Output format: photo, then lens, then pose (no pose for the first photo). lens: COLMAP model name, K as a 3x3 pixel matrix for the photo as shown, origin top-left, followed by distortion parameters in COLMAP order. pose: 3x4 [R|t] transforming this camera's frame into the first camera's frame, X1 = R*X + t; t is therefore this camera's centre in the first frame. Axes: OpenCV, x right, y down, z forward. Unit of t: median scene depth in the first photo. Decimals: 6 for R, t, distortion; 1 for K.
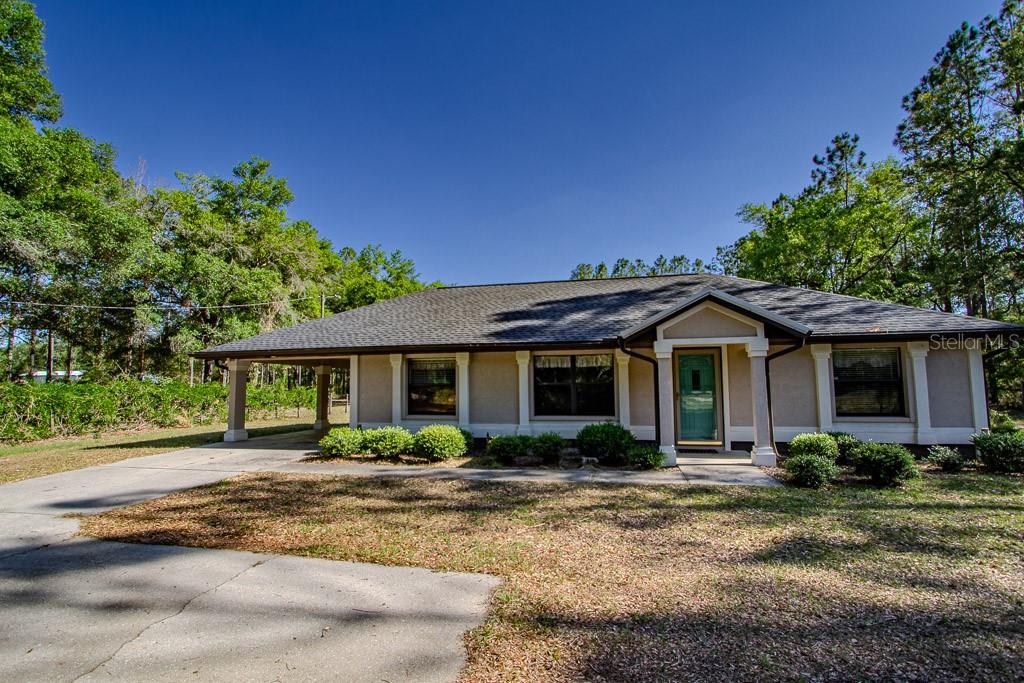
lens RADIAL K [[484.6, 0, 507.9], [0, 484.6, 345.0], [0, 0, 1]] dist [-0.016228, 0.000587]
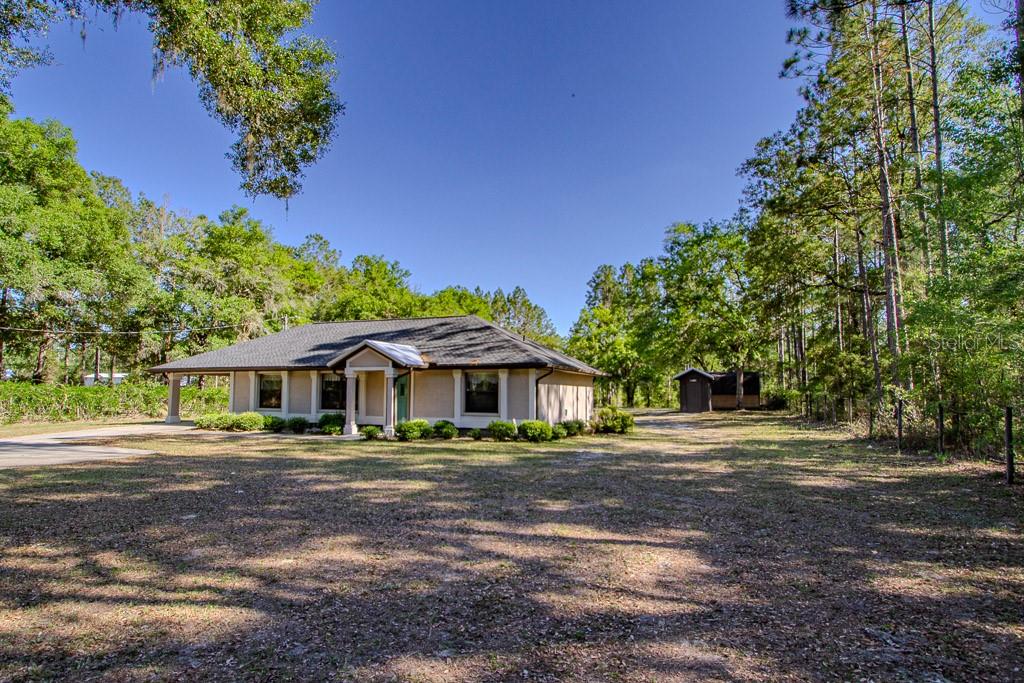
lens RADIAL K [[577.4, 0, 512.0], [0, 577.4, 341.5], [0, 0, 1]] dist [0.003372, 0.000272]
pose [[0.985257, 0.002364, -0.171066, 0.527035], [-0.002817, 0.999993, -0.002408, -0.043931], [0.171059, 0.002854, 0.985257, -0.427185]]
